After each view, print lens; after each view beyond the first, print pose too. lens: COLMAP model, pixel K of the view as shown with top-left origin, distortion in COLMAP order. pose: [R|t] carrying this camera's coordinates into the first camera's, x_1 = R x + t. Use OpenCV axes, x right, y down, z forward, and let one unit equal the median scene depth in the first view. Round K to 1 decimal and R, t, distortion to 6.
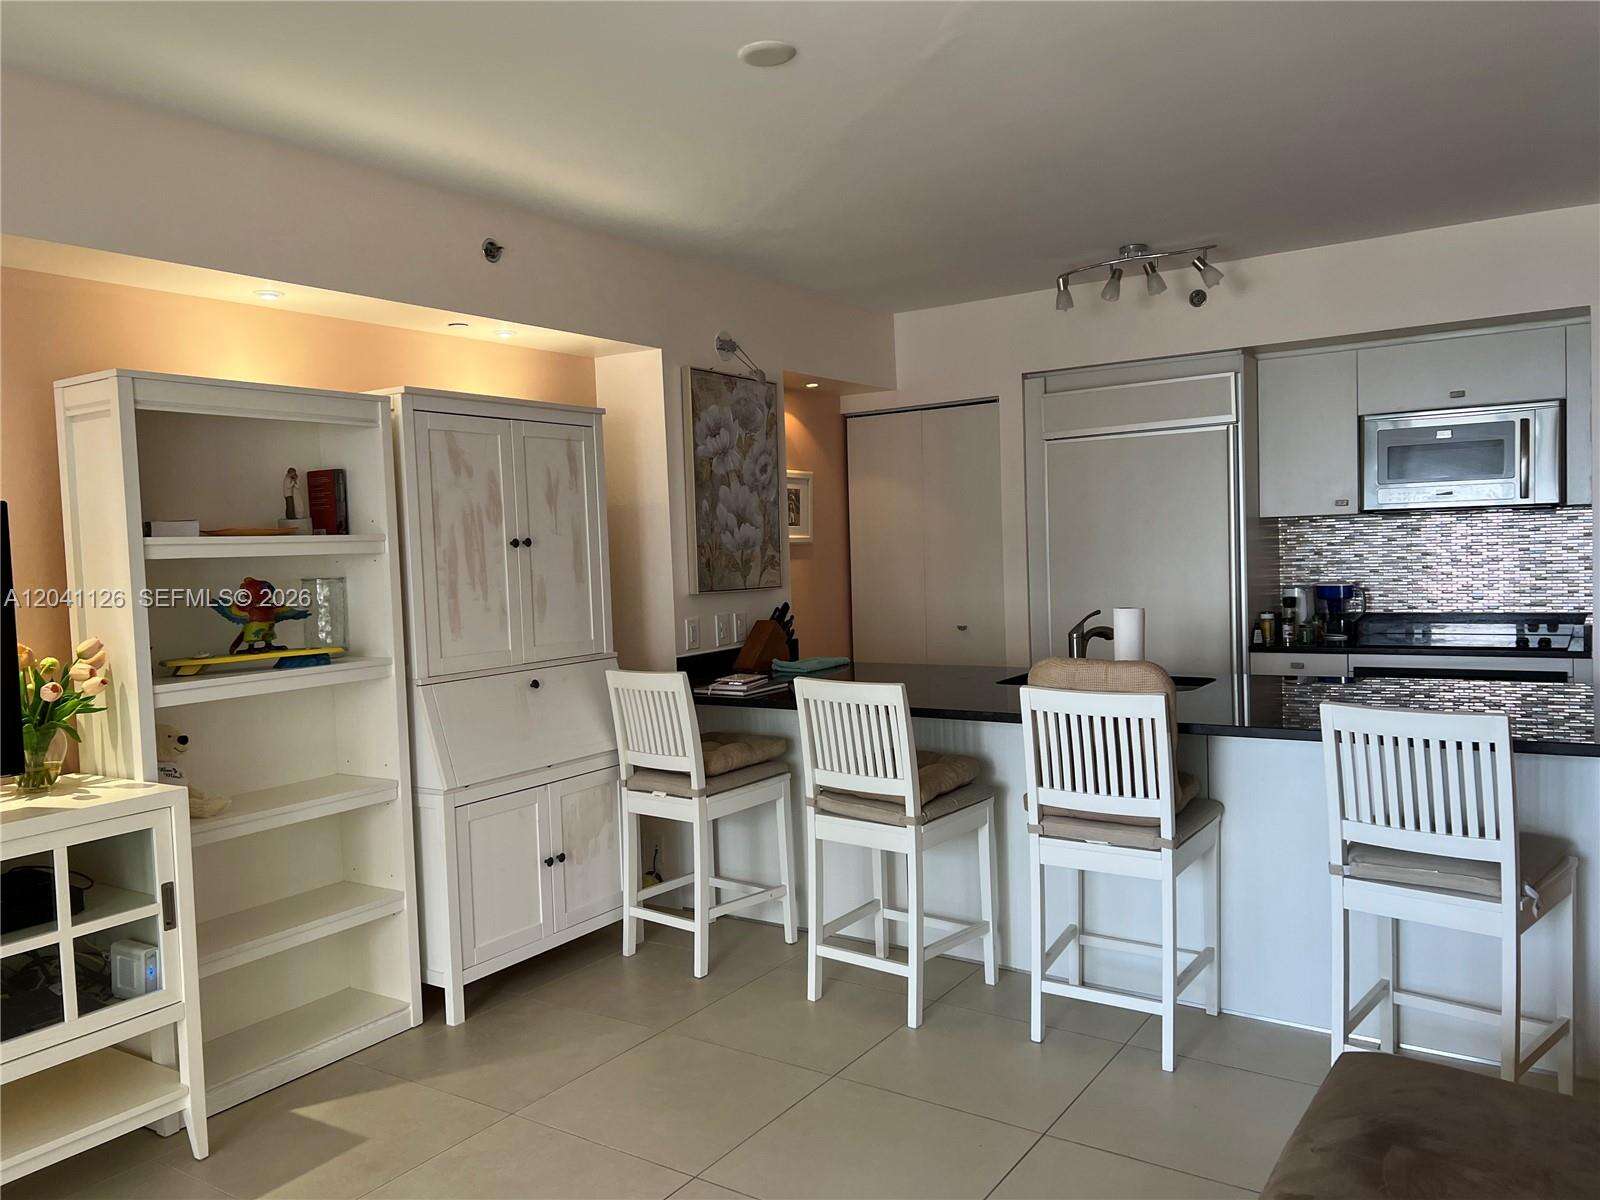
lens RADIAL K [[1199.6, 0, 799.3], [0, 1199.6, 605.9], [0, 0, 1]] dist [0.065349, -0.070814]
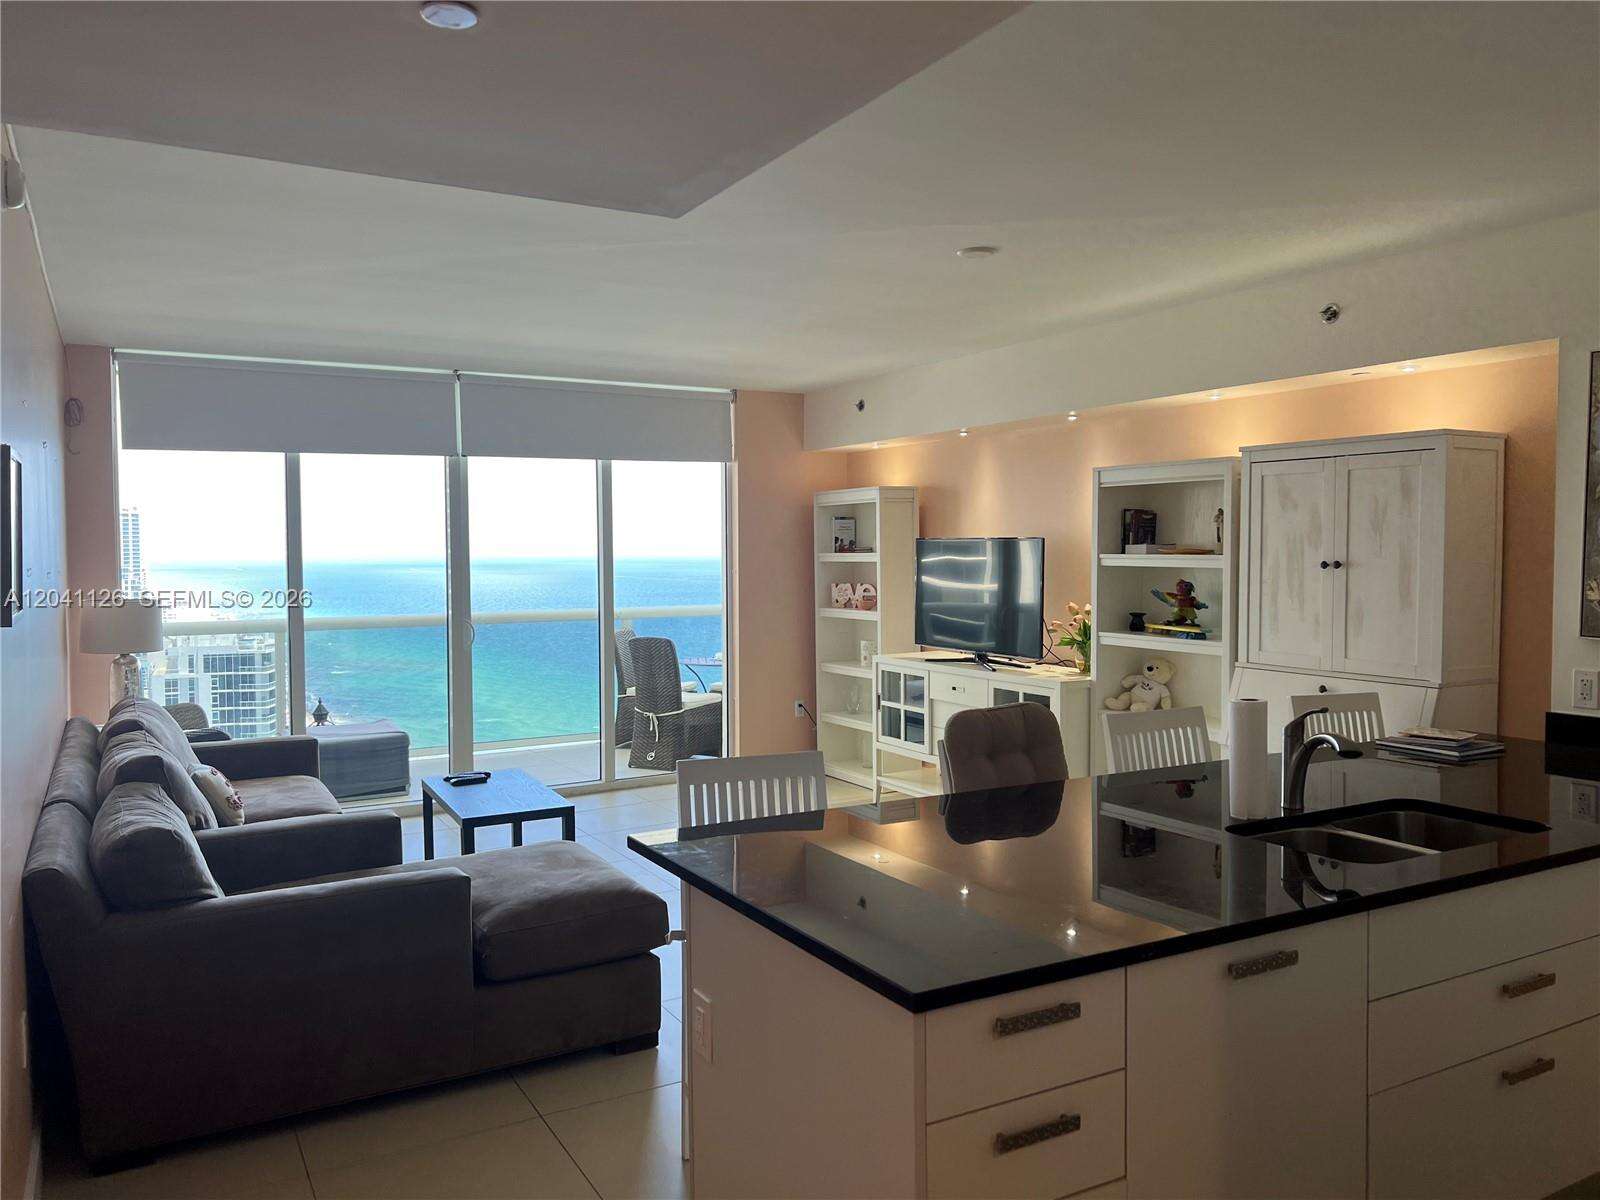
lens RADIAL K [[1199.6, 0, 799.3], [0, 1199.6, 605.9], [0, 0, 1]] dist [0.065349, -0.070814]
pose [[-0.459843, 0.079696, -0.884416, 1.082540], [-0.026463, 0.994292, 0.103356, -0.125983], [0.887606, 0.070932, -0.455110, 1.142612]]
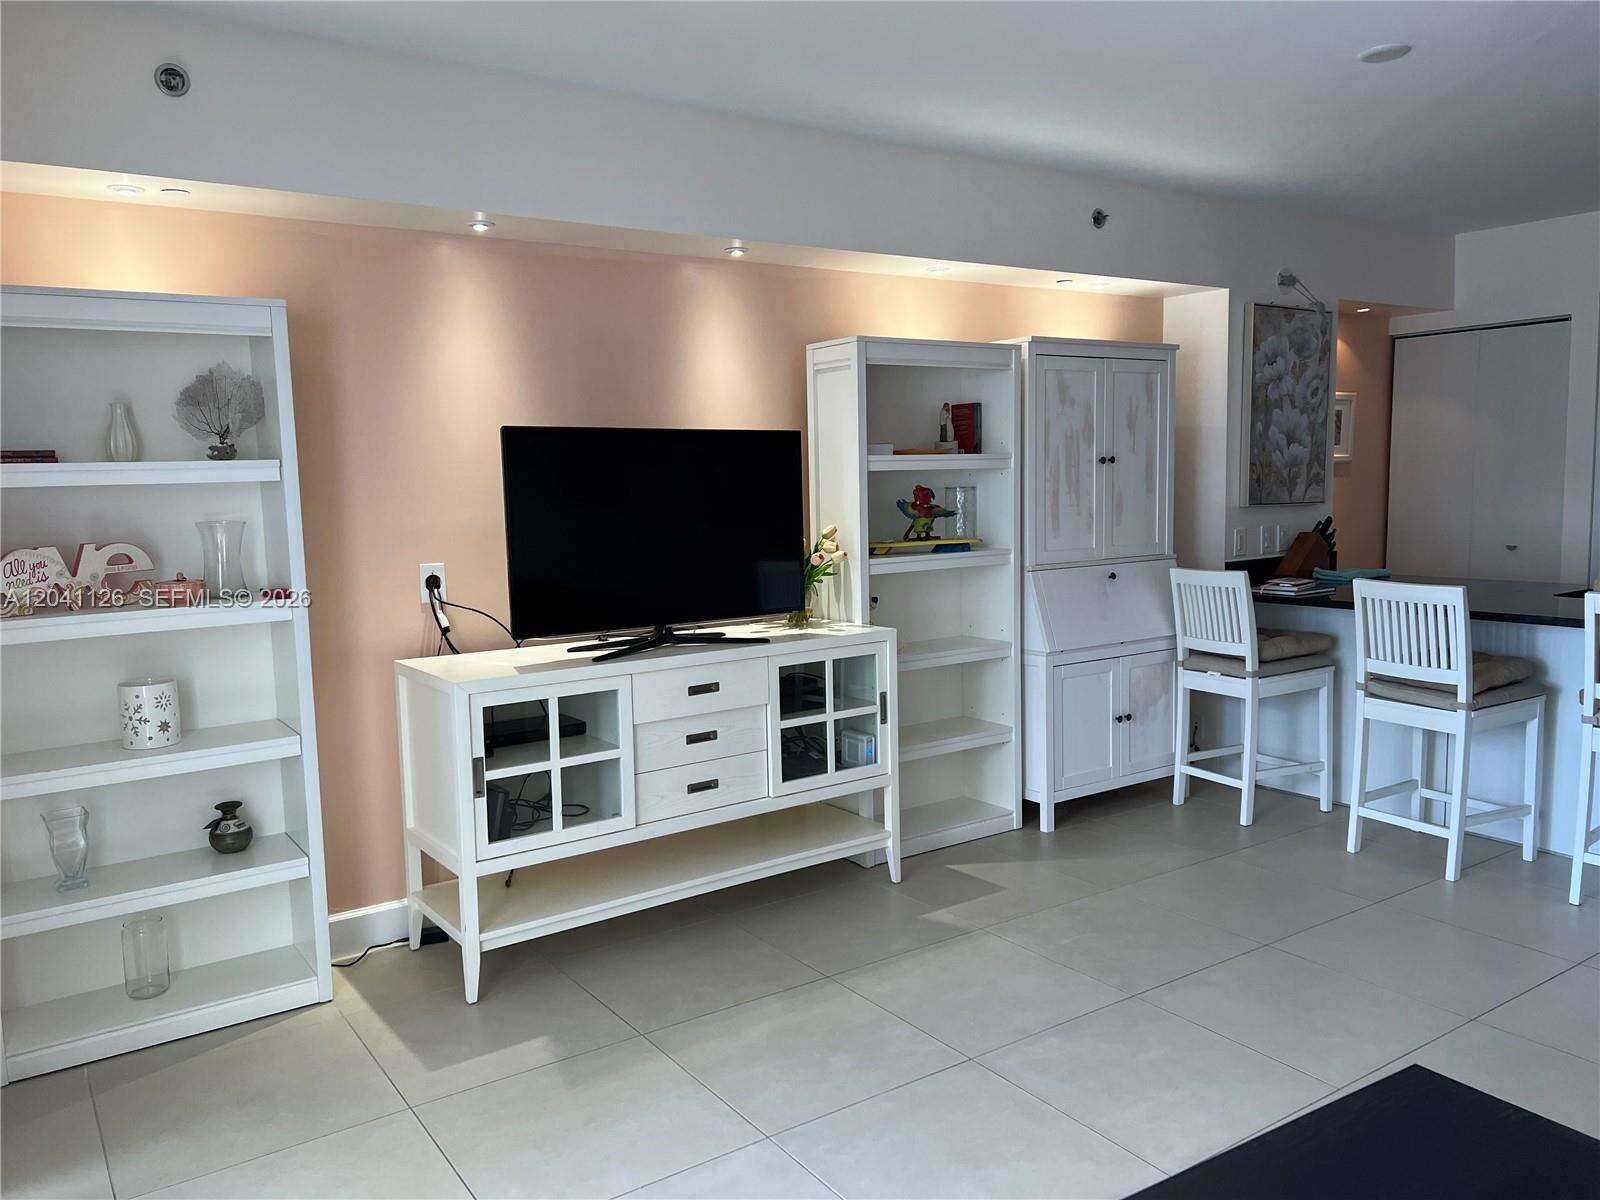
lens RADIAL K [[1193.9, 0, 773.1], [0, 1193.9, 617.6], [0, 0, 1]] dist [0.039616, -0.061235]
pose [[0.920944, 0.057404, -0.385443, -0.069403], [-0.027560, 0.996209, 0.082515, 0.016936], [0.388718, -0.065369, 0.919035, -0.277095]]
